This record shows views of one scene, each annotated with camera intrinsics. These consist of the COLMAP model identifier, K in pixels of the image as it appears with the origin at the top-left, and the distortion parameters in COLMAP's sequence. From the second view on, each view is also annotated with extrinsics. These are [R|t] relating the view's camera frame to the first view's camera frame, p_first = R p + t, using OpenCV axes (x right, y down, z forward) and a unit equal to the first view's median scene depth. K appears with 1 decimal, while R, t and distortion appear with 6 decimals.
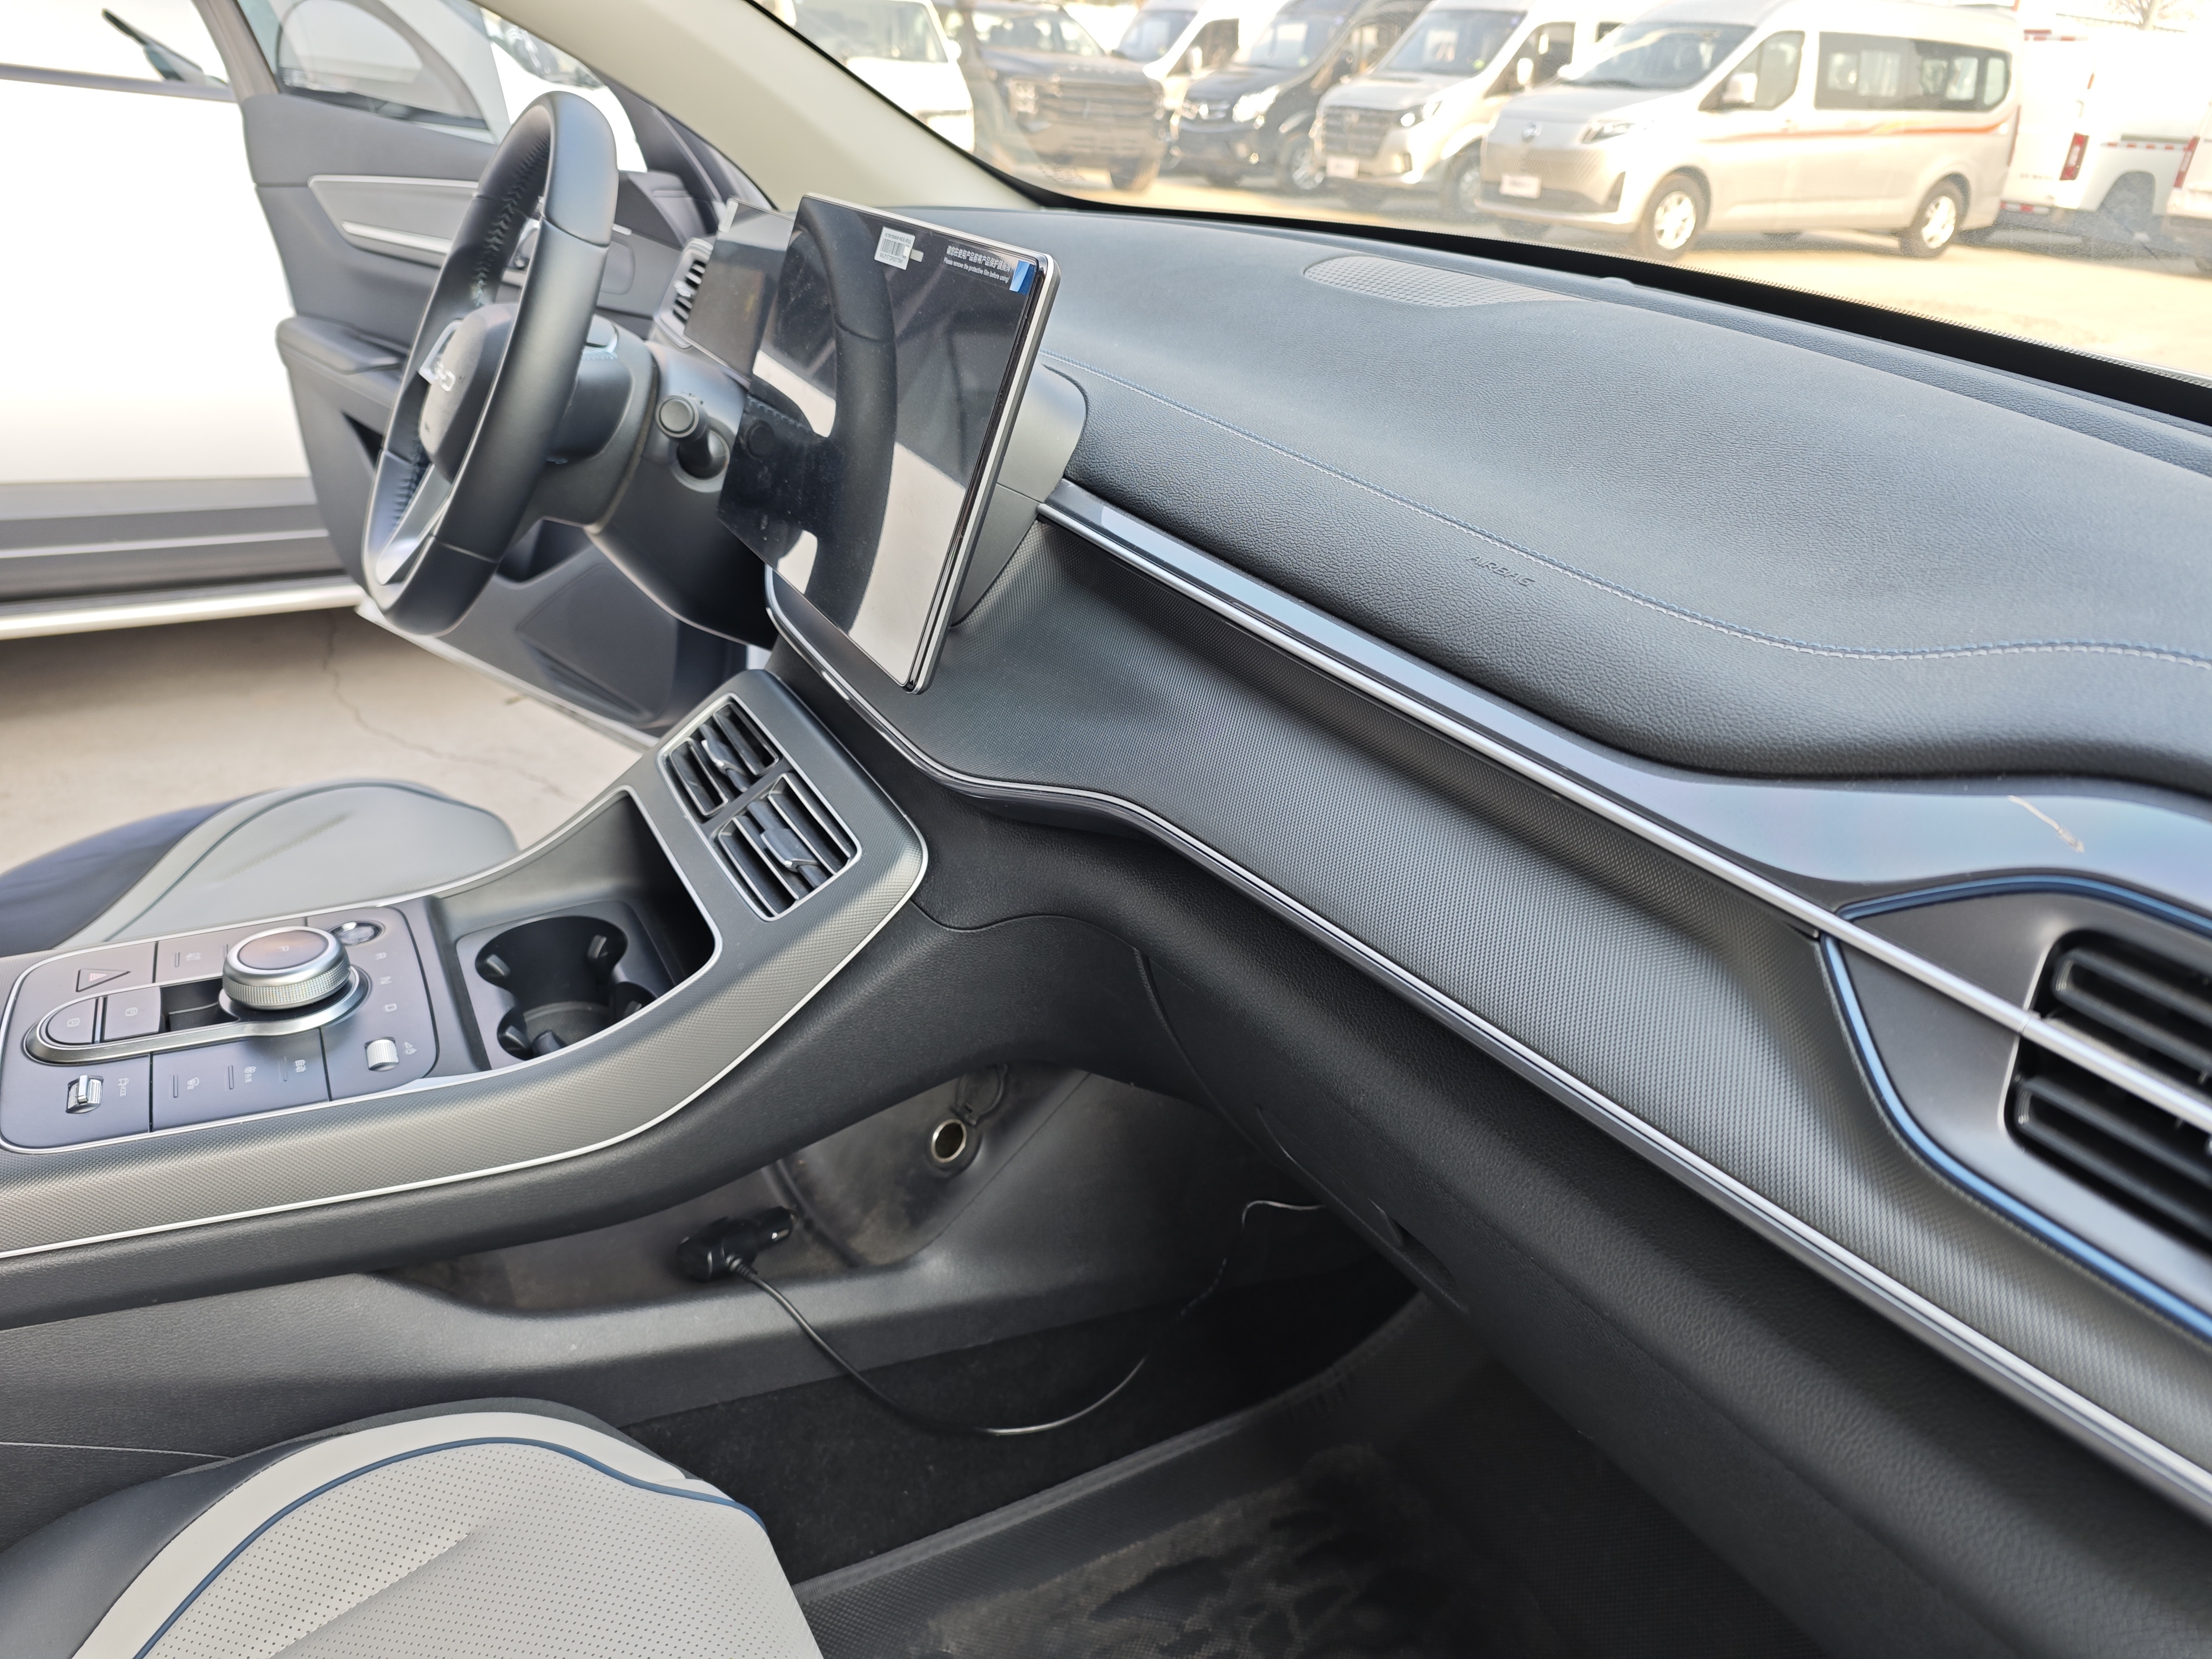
lens RADIAL K [[1647.1, 0, 1106.0], [0, 1647.1, 829.5], [0, 0, 1]] dist [0.059111, -0.115735]
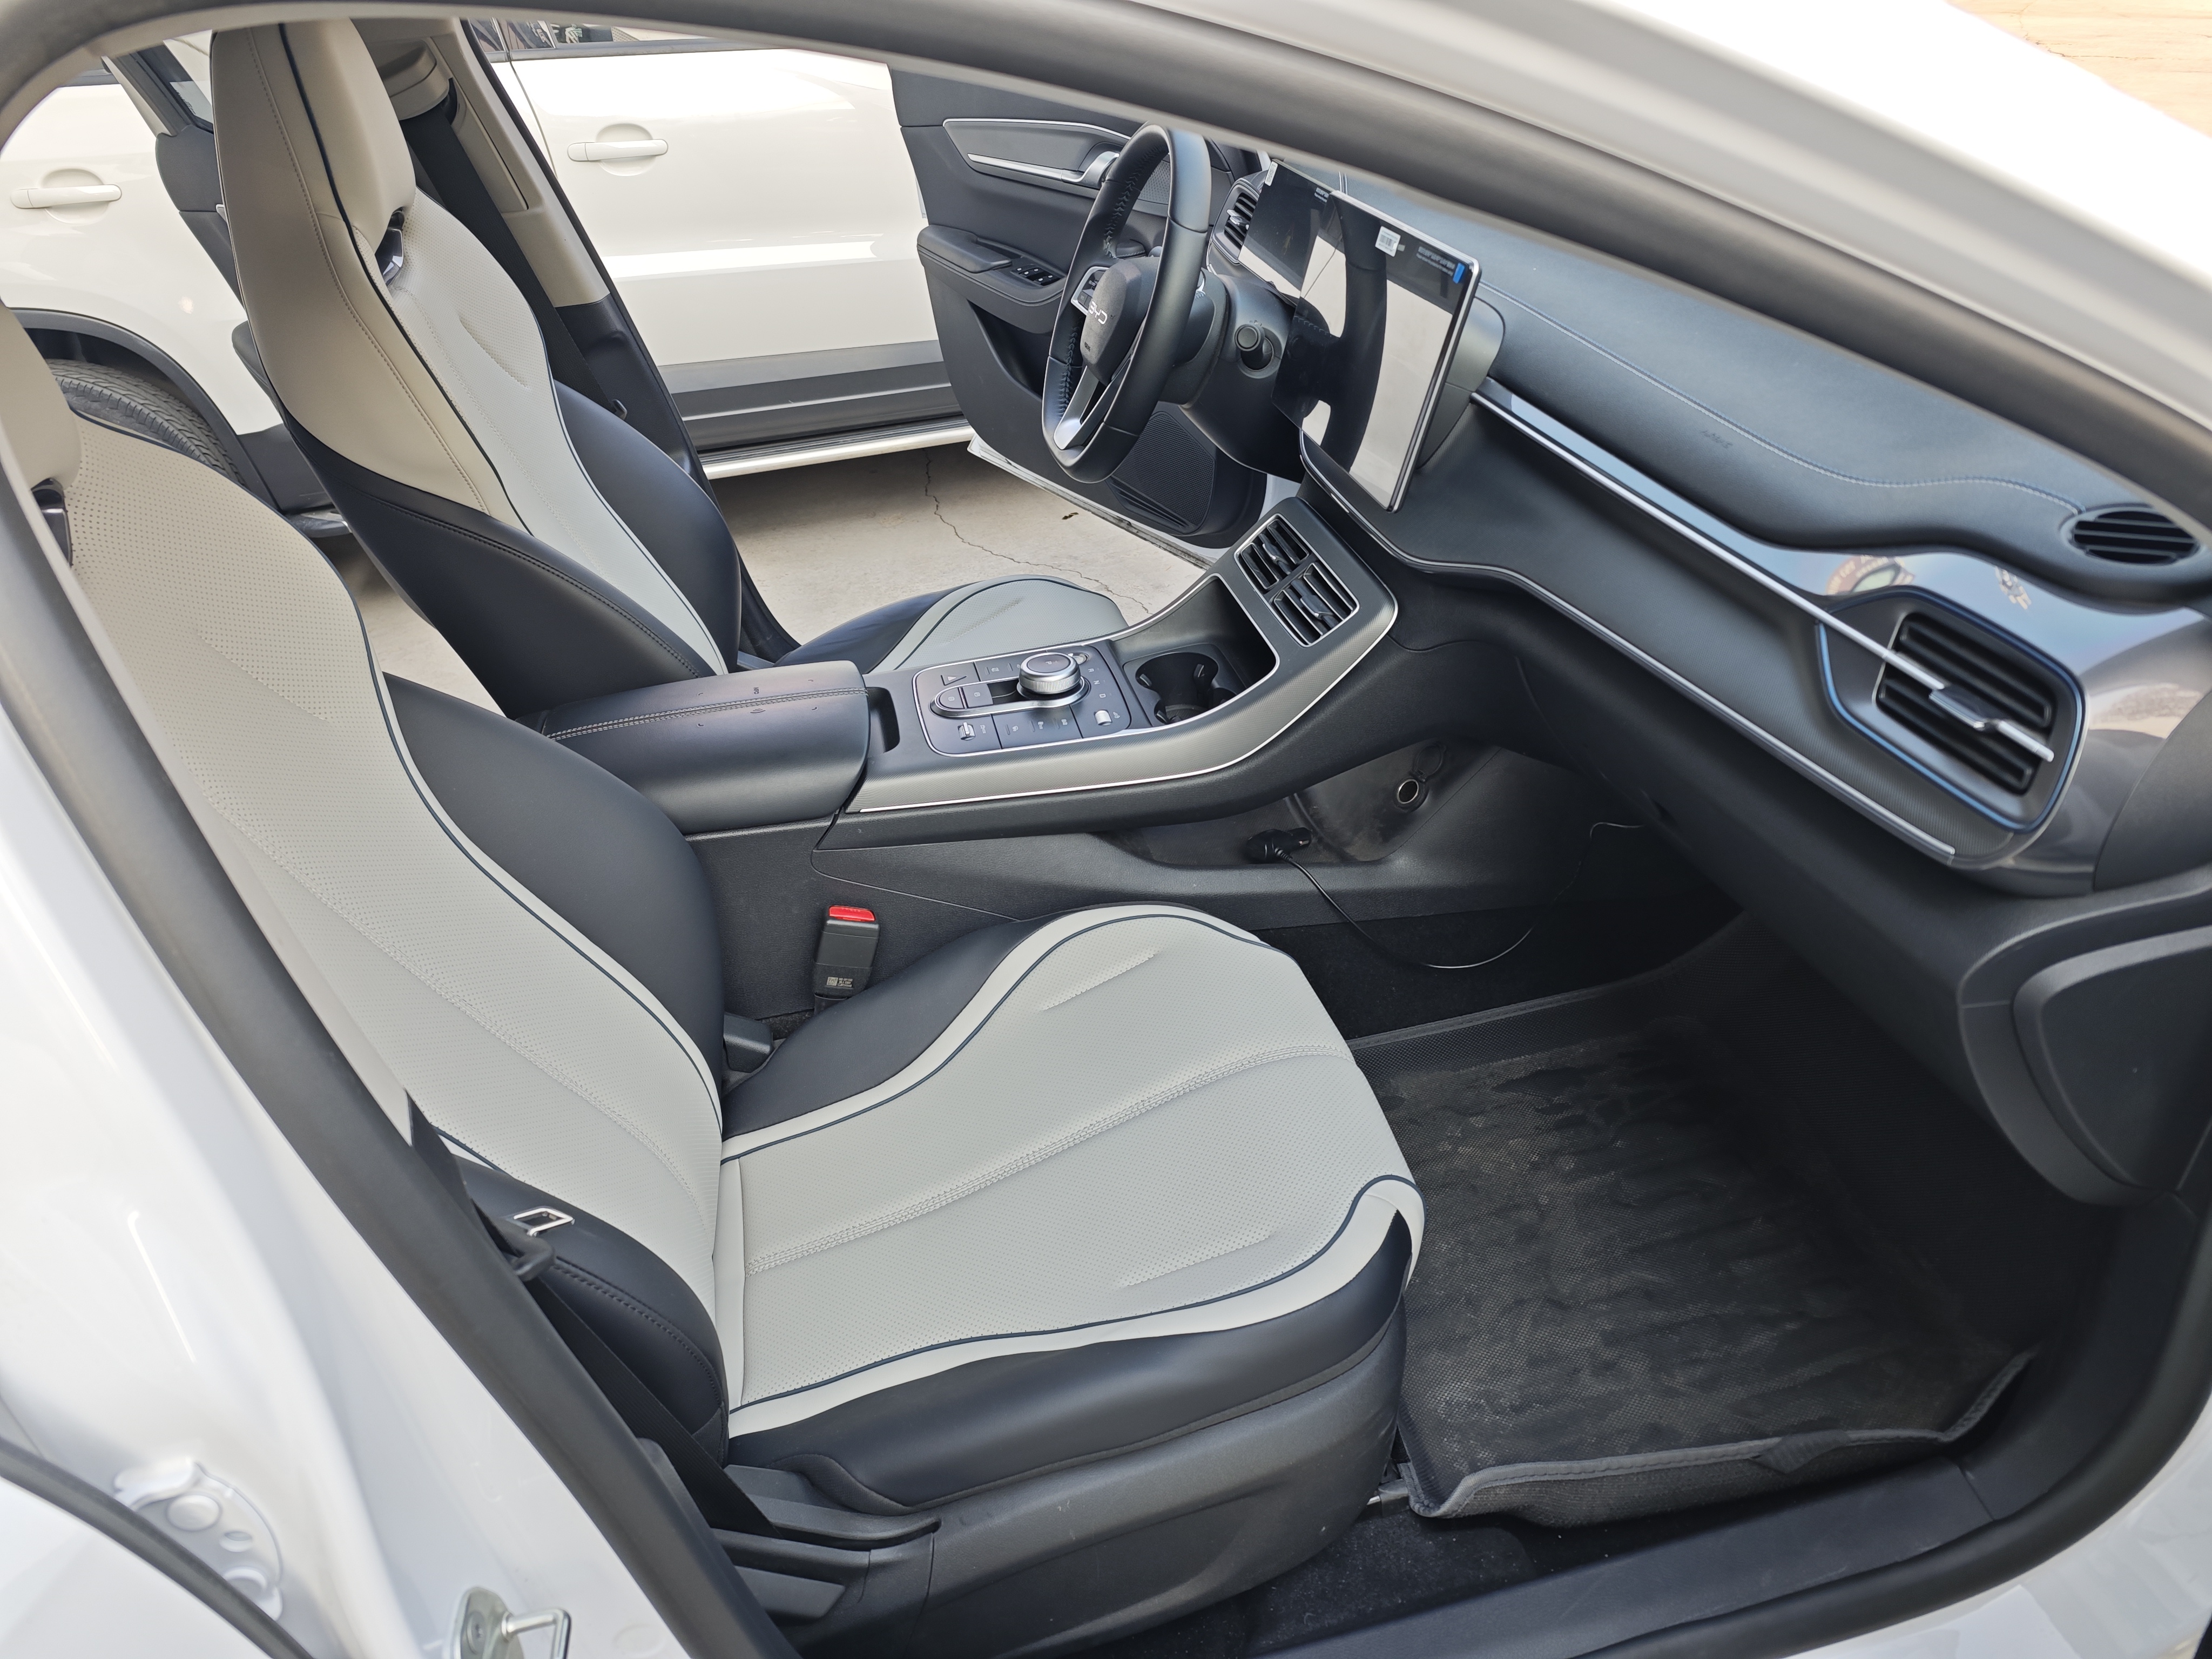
lens RADIAL K [[1467.8, 0, 1106.0], [0, 1467.8, 829.5], [0, 0, 1]] dist [0.109427, -0.263847]
pose [[0.954138, 0.034982, -0.297315, 0.059258], [0.006274, 0.990595, 0.136686, 0.028076], [0.299300, -0.132282, 0.944945, -0.509508]]
